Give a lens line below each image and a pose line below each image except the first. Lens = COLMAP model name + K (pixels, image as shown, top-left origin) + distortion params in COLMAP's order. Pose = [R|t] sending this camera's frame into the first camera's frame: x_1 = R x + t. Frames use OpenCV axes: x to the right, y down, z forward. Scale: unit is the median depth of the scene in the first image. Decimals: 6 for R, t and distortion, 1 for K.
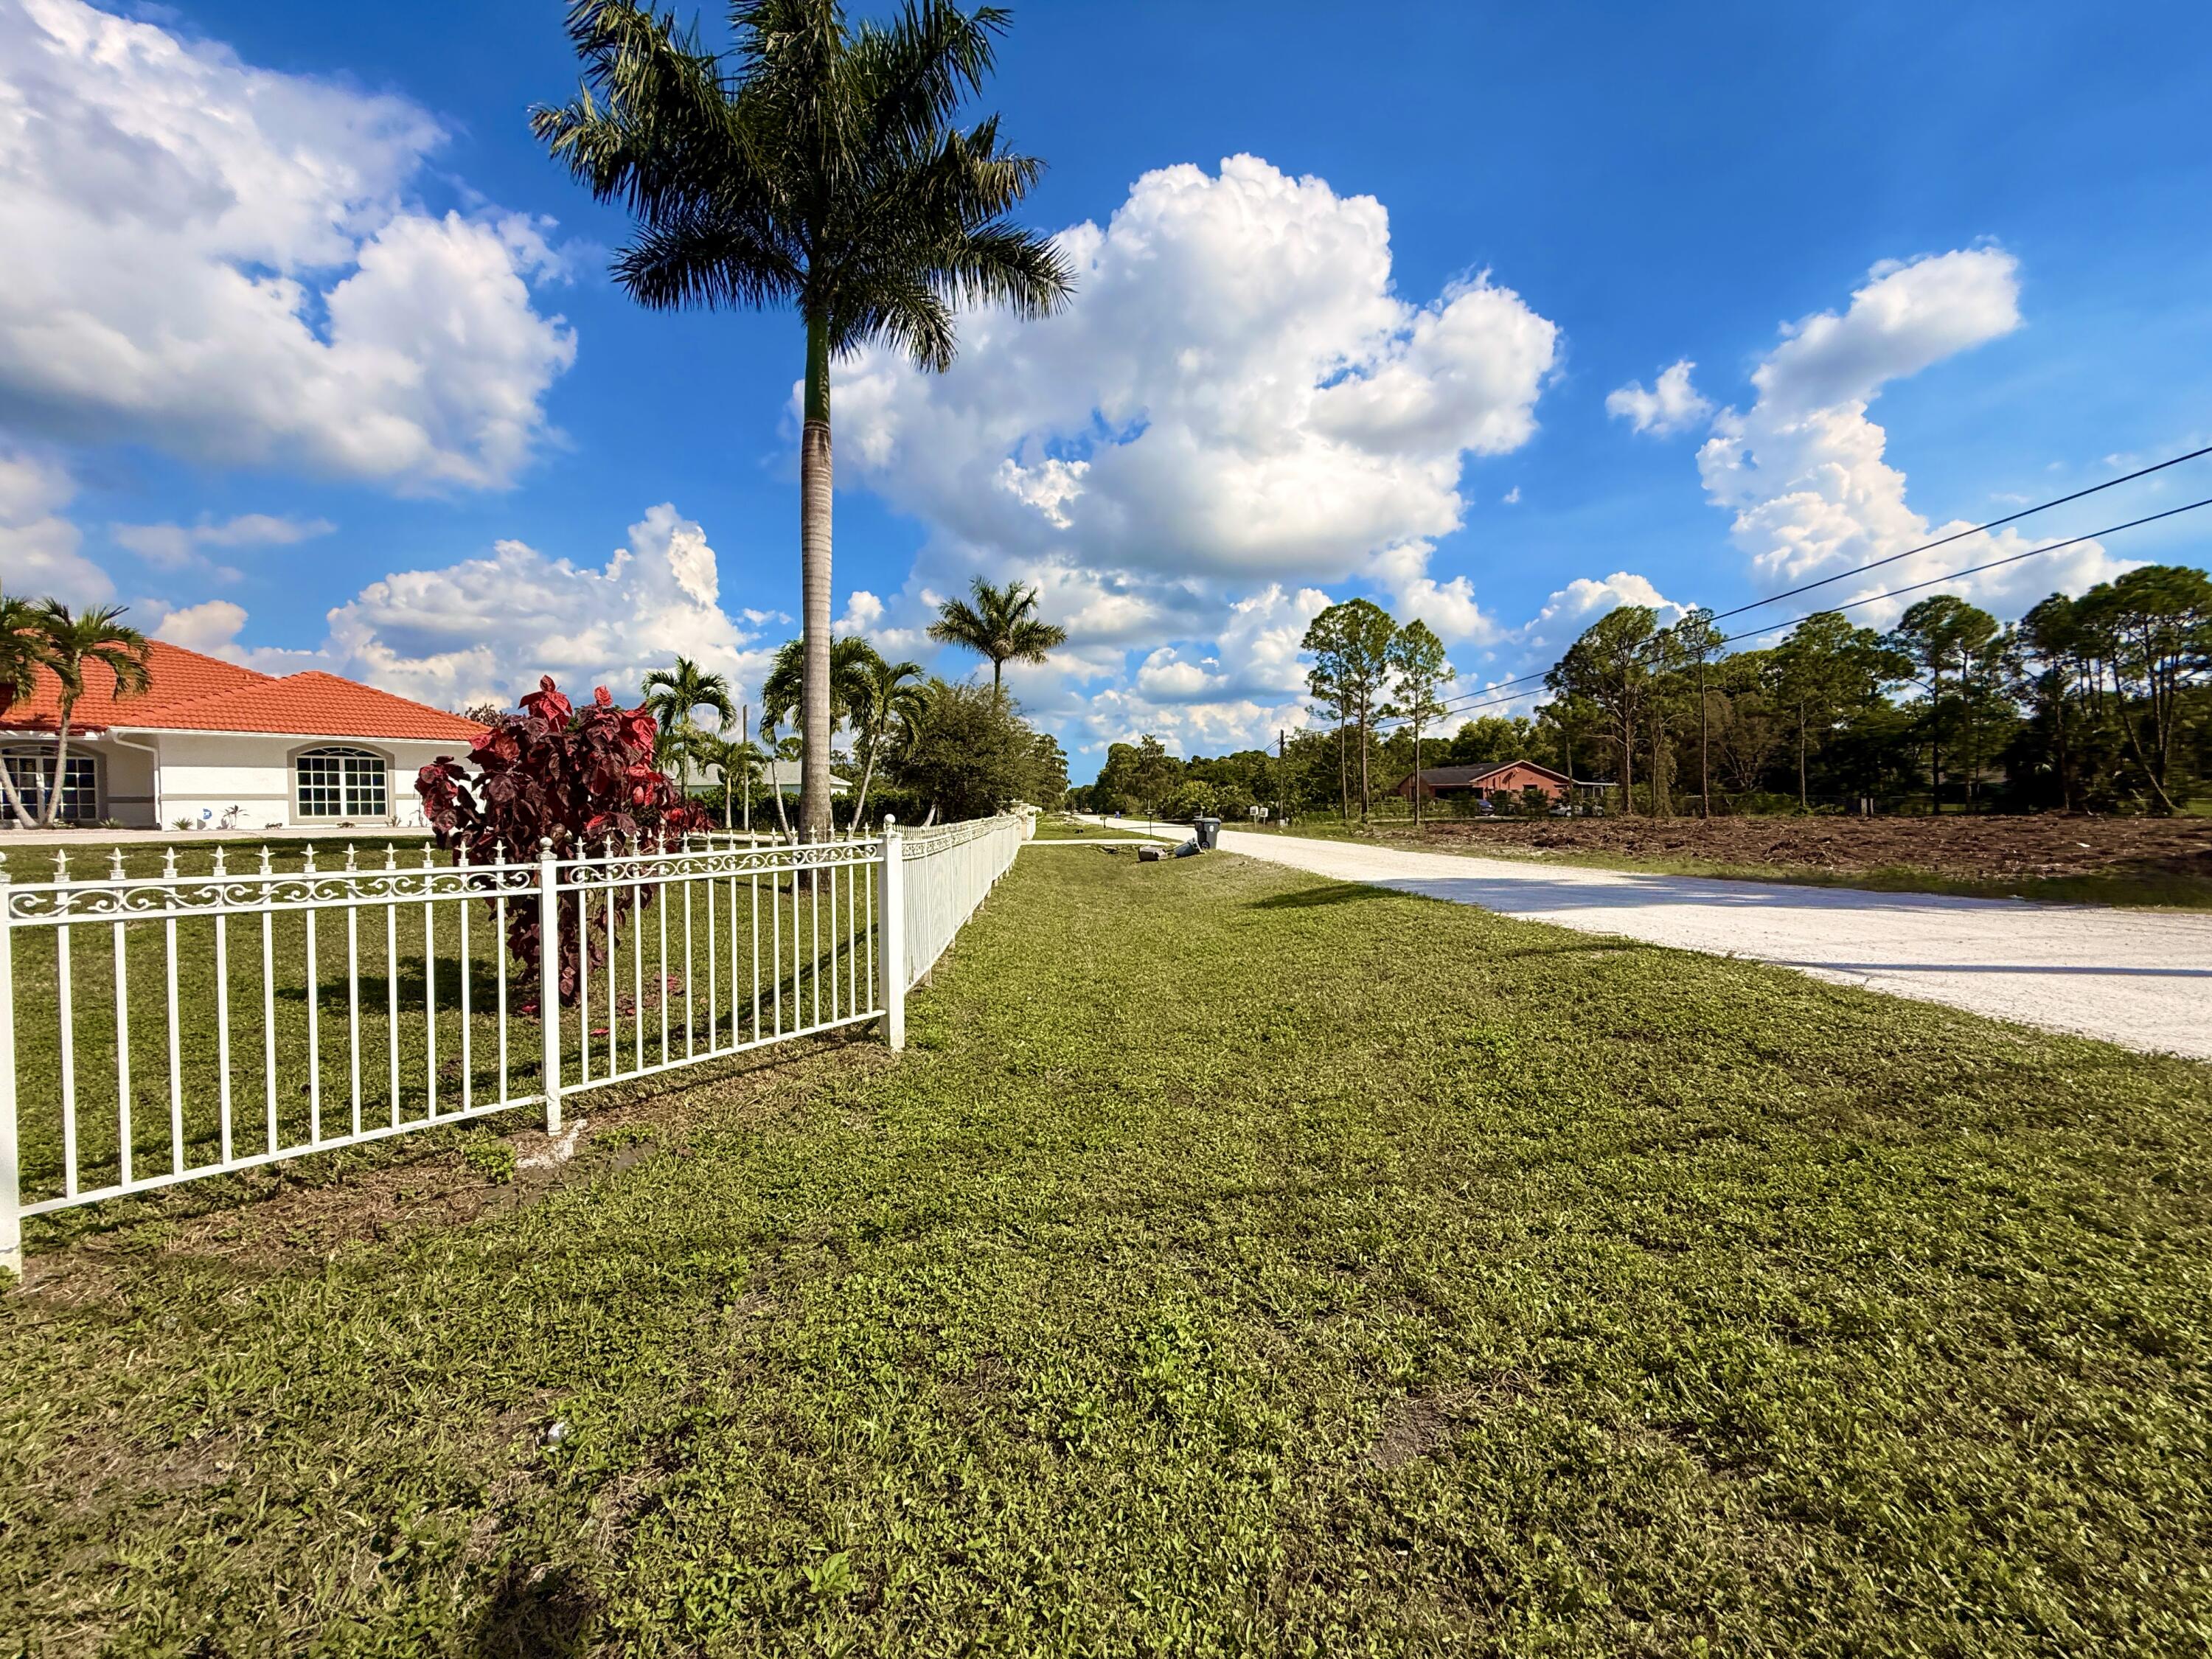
lens RADIAL K [[879.0, 0, 1111.8], [0, 879.0, 832.3], [0, 0, 1]] dist [-0.002594, 0.000214]
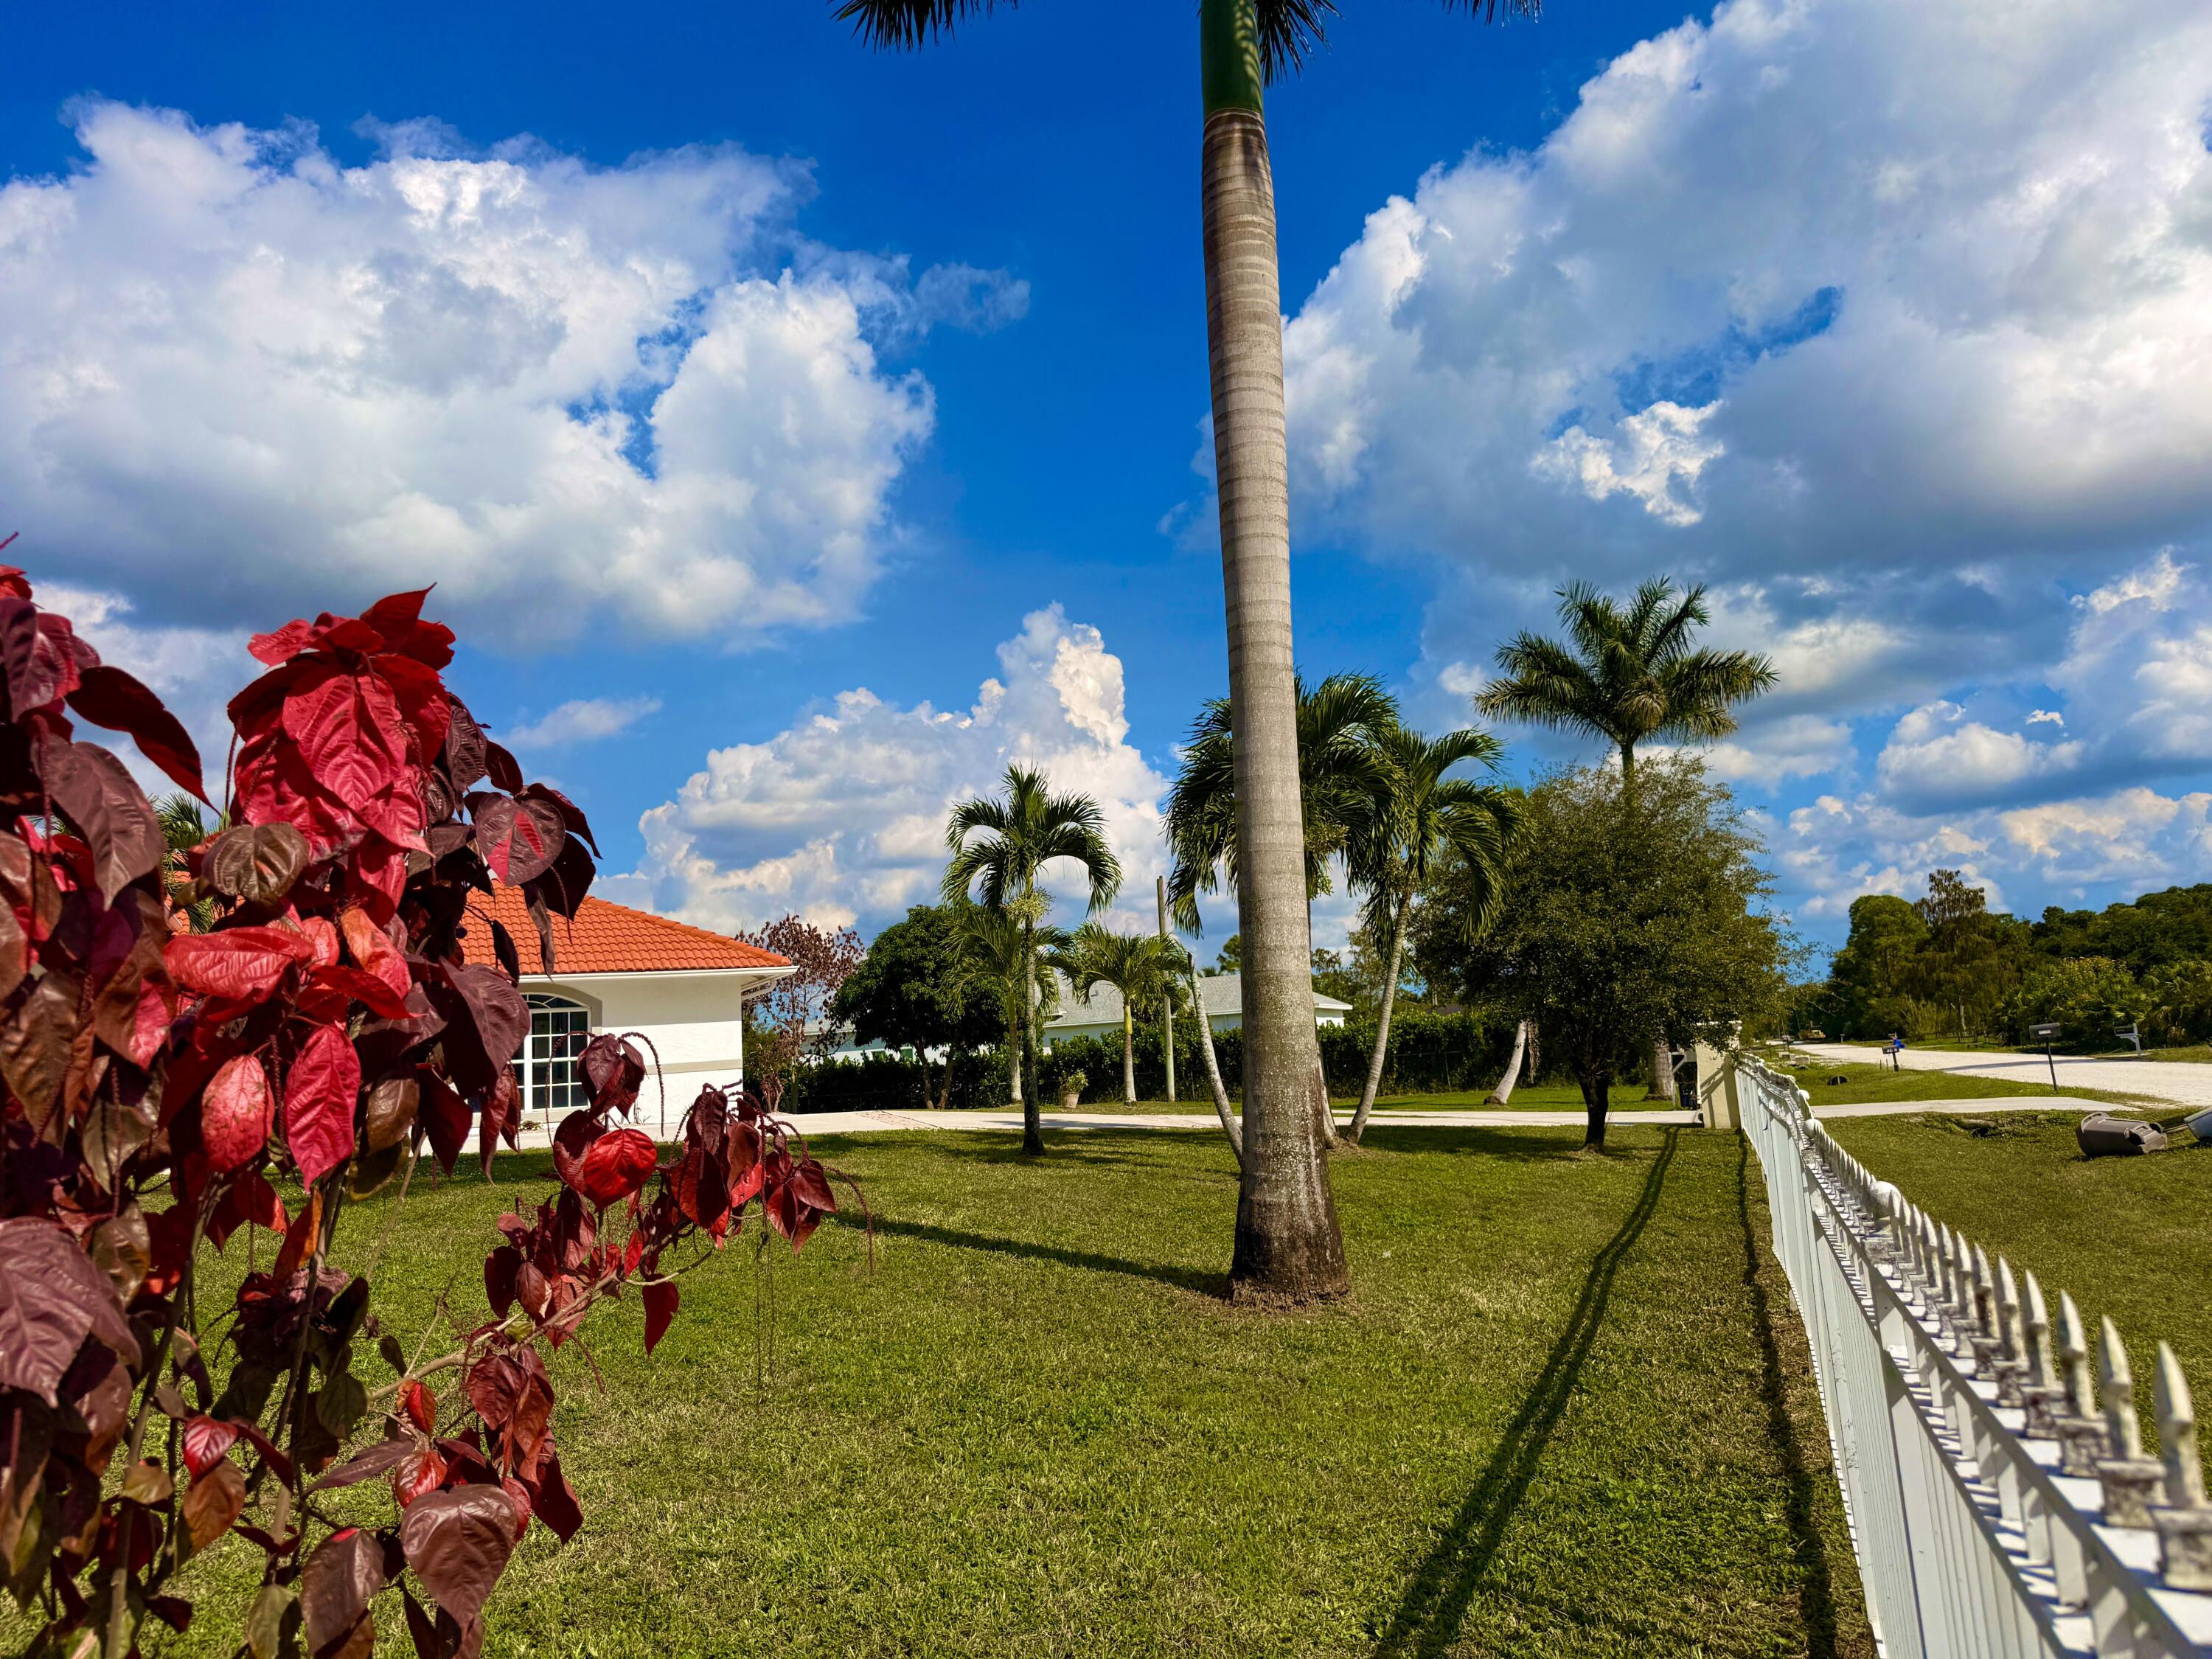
lens RADIAL K [[1535.3, 0, 1116.4], [0, 1535.3, 840.9], [0, 0, 1]] dist [0.038459, -0.005220]
pose [[0.904524, -0.105224, -0.413236, -0.046620], [0.038124, 0.985151, -0.167406, -0.005431], [0.424715, 0.135668, 0.895104, 0.142493]]
